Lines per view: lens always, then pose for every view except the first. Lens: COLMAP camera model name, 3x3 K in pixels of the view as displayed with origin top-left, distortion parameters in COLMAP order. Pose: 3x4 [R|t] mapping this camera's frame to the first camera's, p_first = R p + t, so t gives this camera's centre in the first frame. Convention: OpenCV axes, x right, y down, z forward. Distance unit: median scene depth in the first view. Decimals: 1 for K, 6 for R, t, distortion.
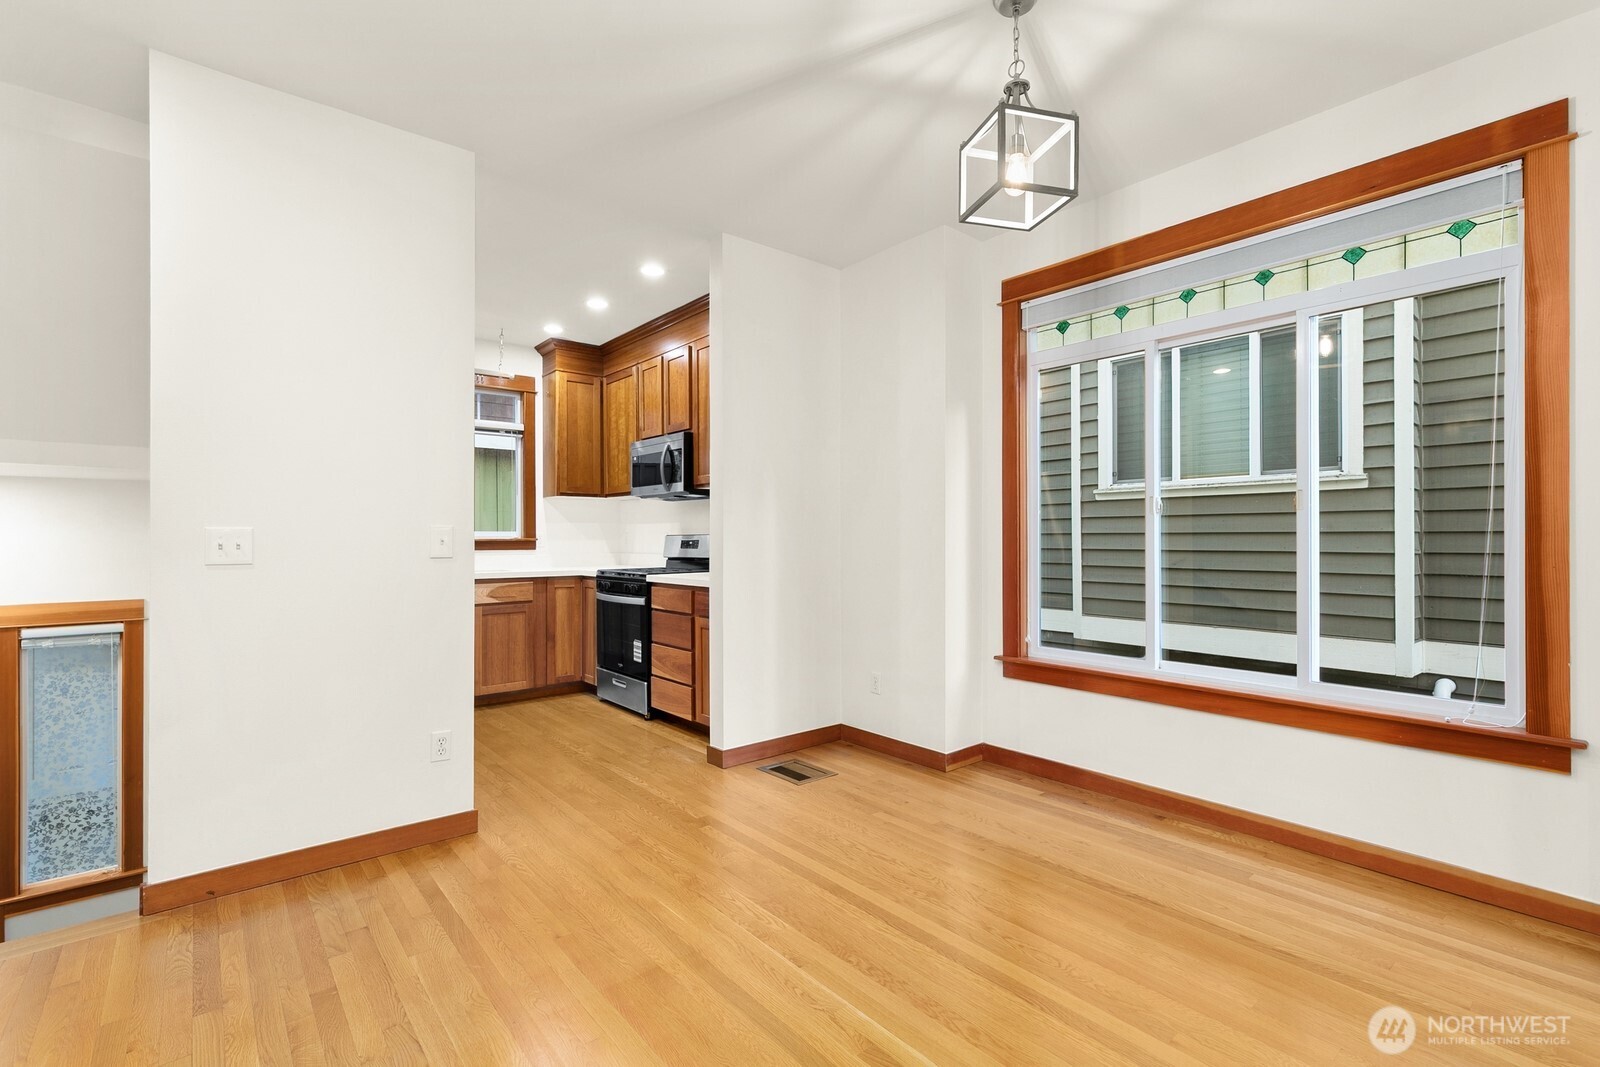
lens RADIAL K [[721.0, 0, 814.0], [0, 721.0, 536.7], [0, 0, 1]] dist [0.002525, 0.000213]
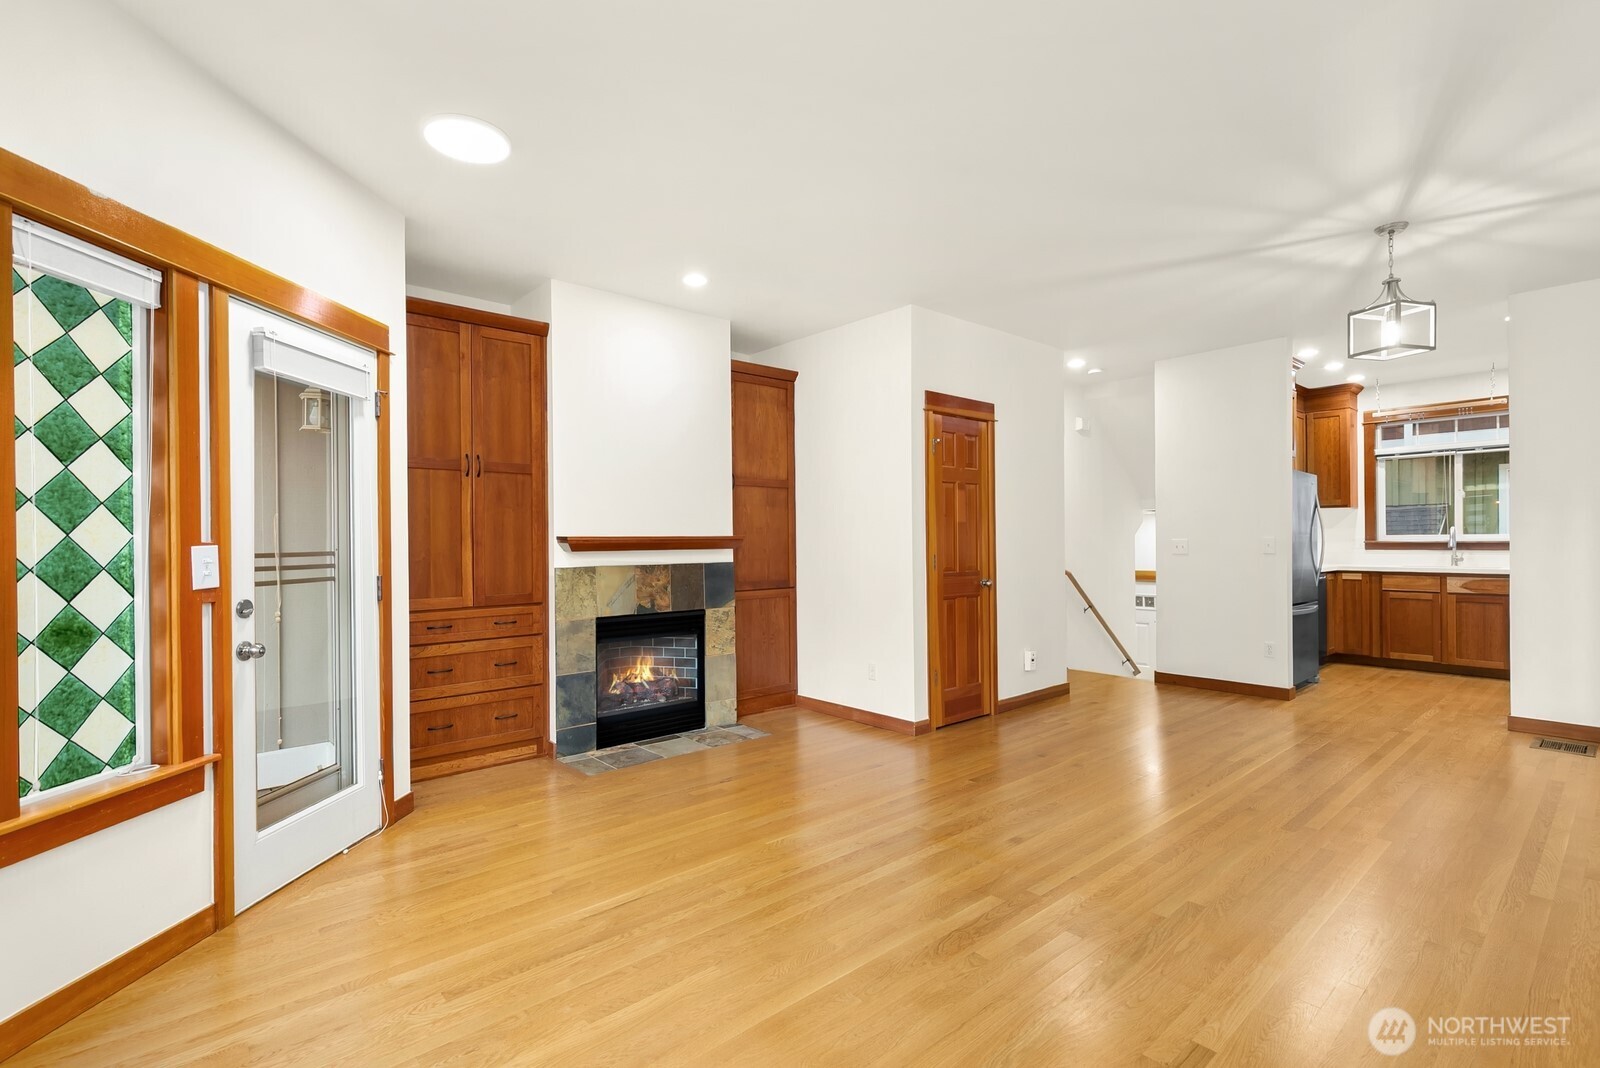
lens RADIAL K [[741.1, 0, 800.0], [0, 741.1, 534.0], [0, 0, 1]] dist [0.005674, 0.000835]
pose [[0.004411, 0.005306, -0.999976, 0.793824], [0.004819, 0.999974, 0.005327, -0.021653], [0.999979, -0.004842, 0.004386, -0.148852]]
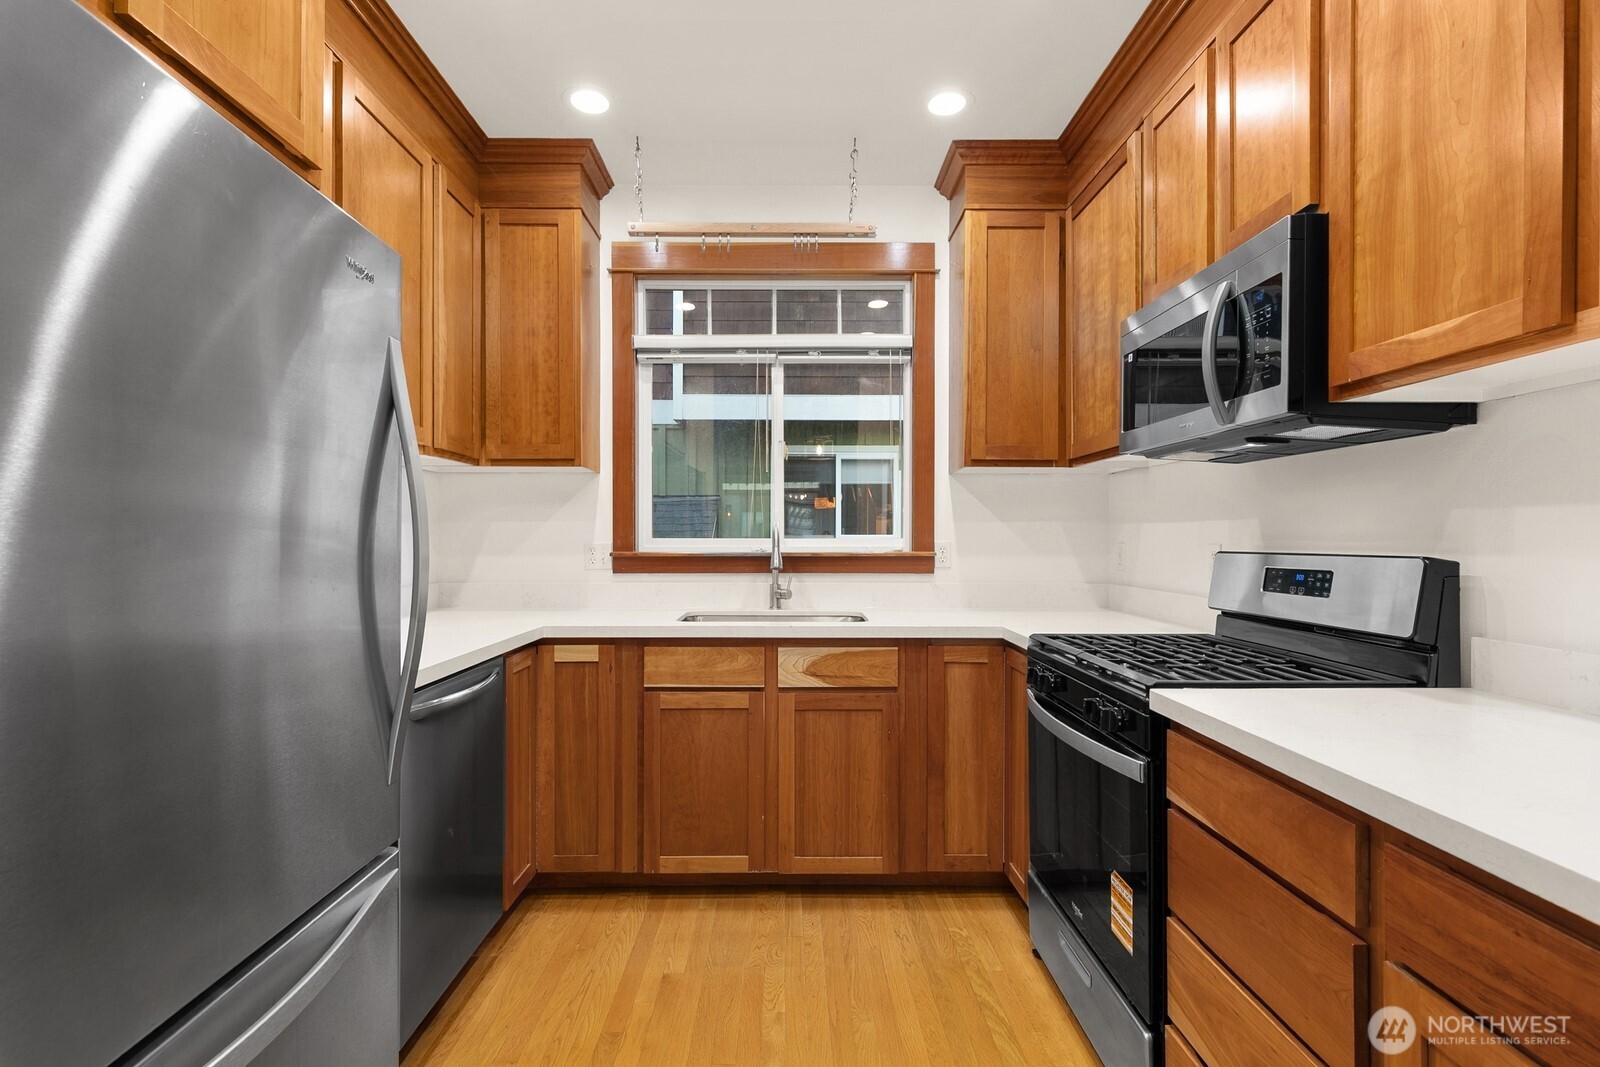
lens RADIAL K [[741.1, 0, 800.0], [0, 741.1, 533.5], [0, 0, 1]] dist [0.005674, 0.000835]
pose [[0.761890, 0.003583, -0.647696, -0.124179], [-0.005579, 0.999984, -0.001031, -0.010817], [0.647682, 0.004399, 0.761898, 0.581547]]
